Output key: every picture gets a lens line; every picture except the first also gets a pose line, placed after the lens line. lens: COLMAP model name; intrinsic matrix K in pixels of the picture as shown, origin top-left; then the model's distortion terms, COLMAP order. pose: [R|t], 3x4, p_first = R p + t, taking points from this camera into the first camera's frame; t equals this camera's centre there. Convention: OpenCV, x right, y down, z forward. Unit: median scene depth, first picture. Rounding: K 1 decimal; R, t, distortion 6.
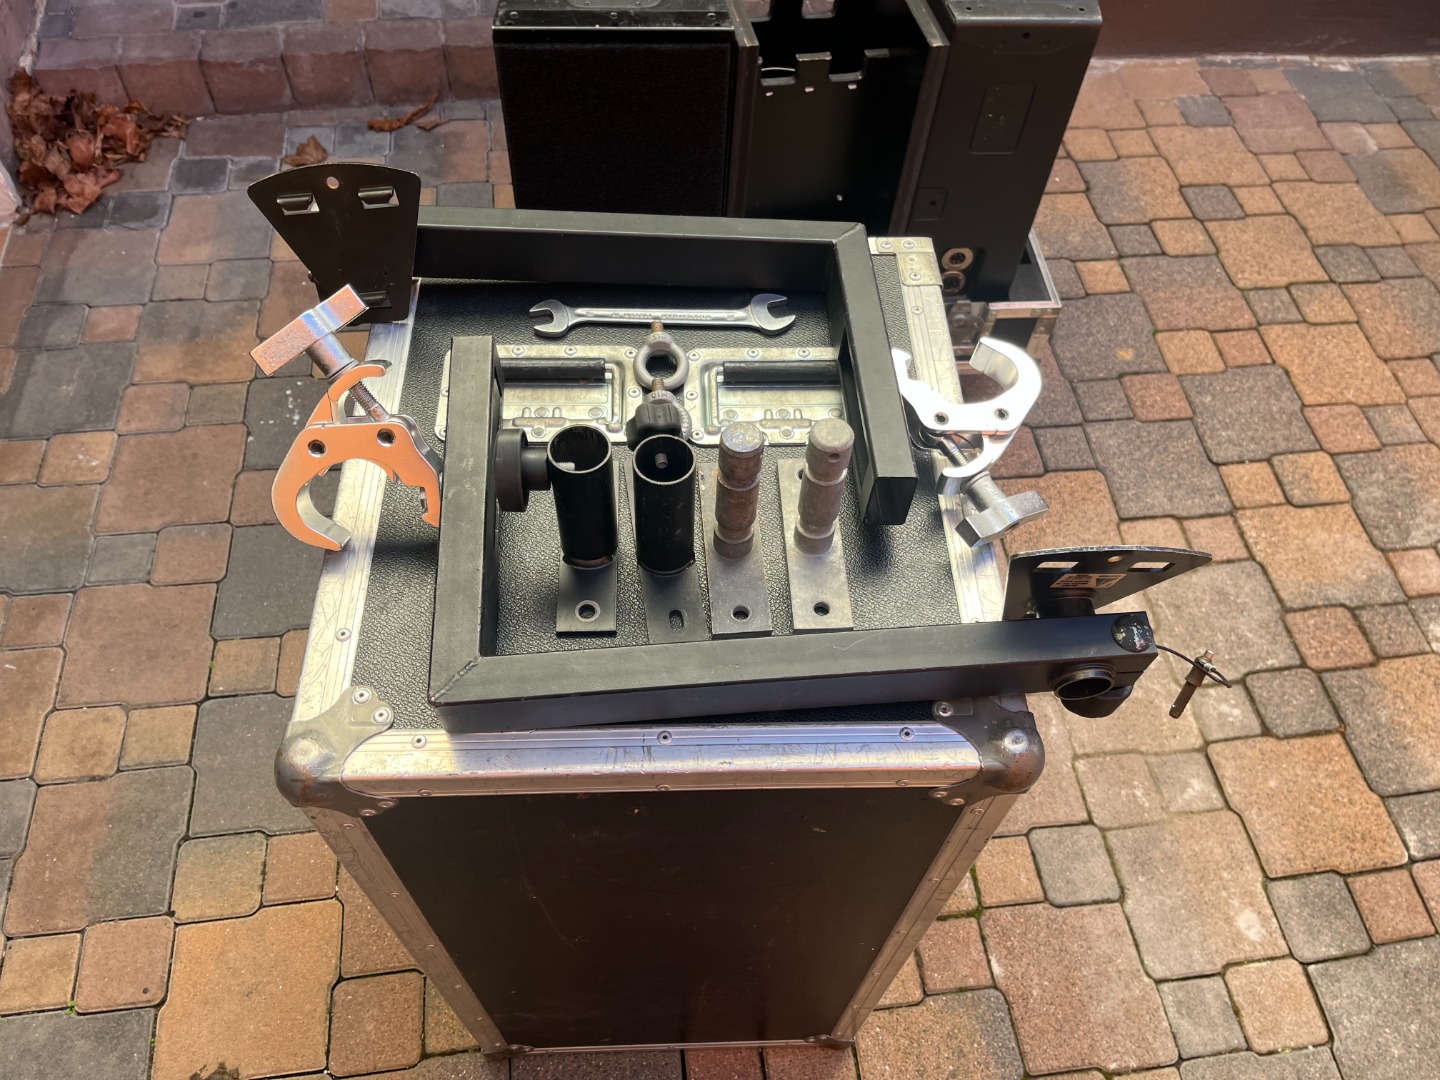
lens RADIAL K [[1084.2, 0, 732.6], [0, 1084.2, 553.1], [0, 0, 1]] dist [0.072603, -0.112291]
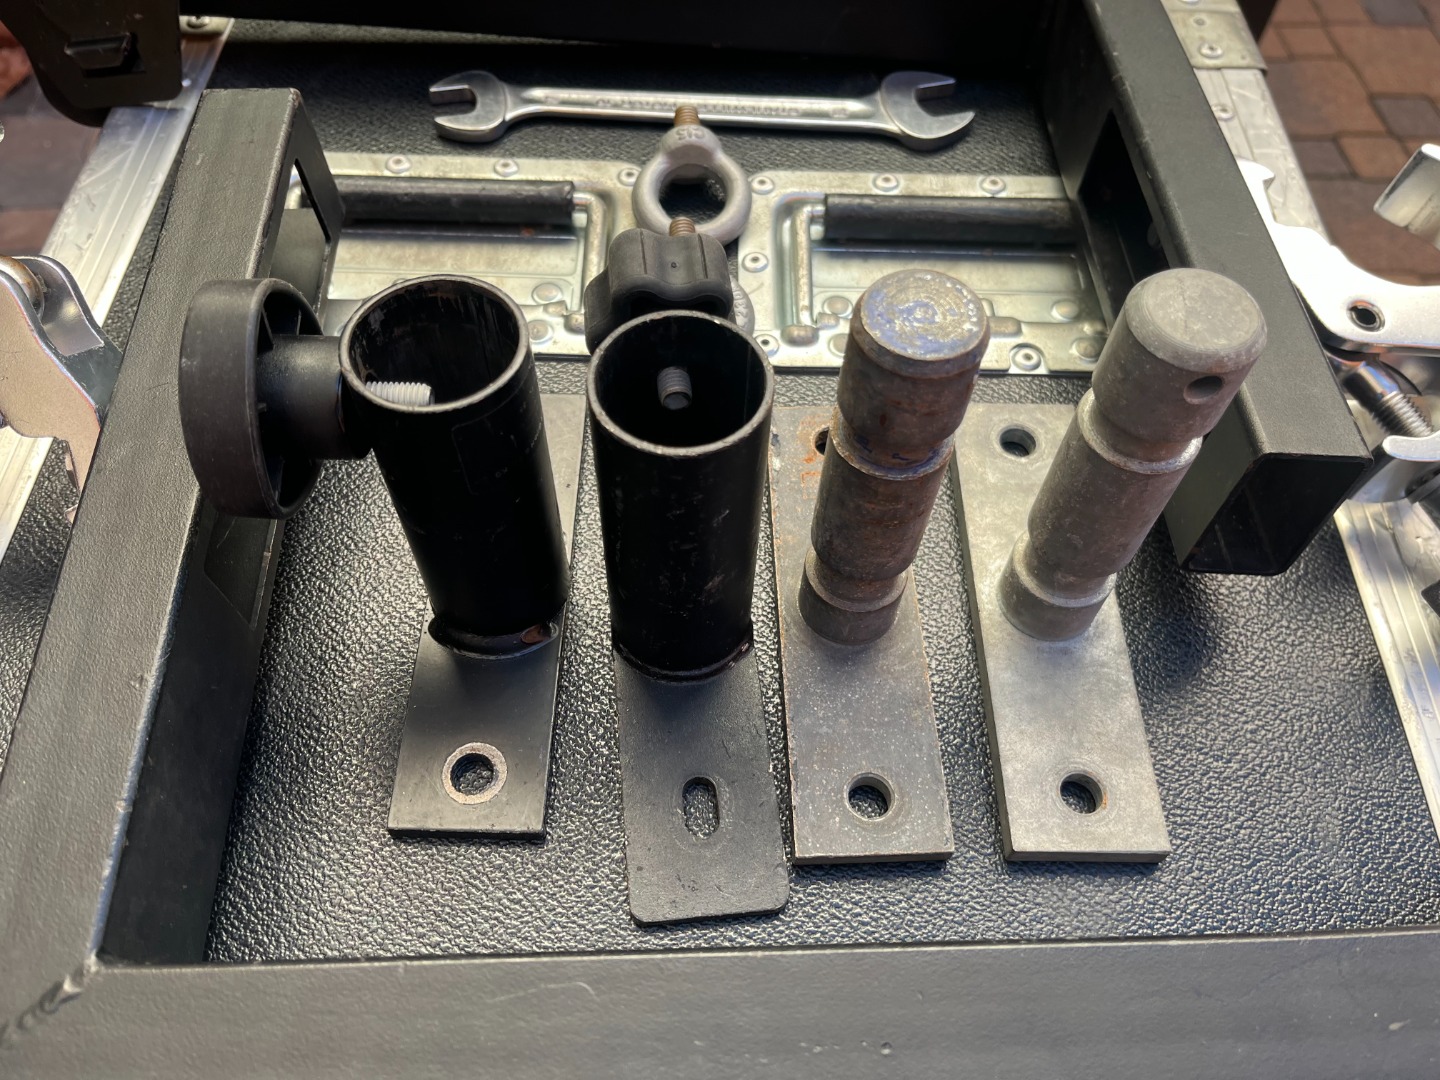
lens RADIAL K [[1092.4, 0, 720.2], [0, 1092.4, 539.7], [0, 0, 1]] dist [0.084531, -0.123874]
pose [[0.998167, 0.036602, -0.048204, -0.026432], [-0.035829, 0.999216, 0.016817, -0.035361], [0.048782, -0.015059, 0.998696, 0.544130]]
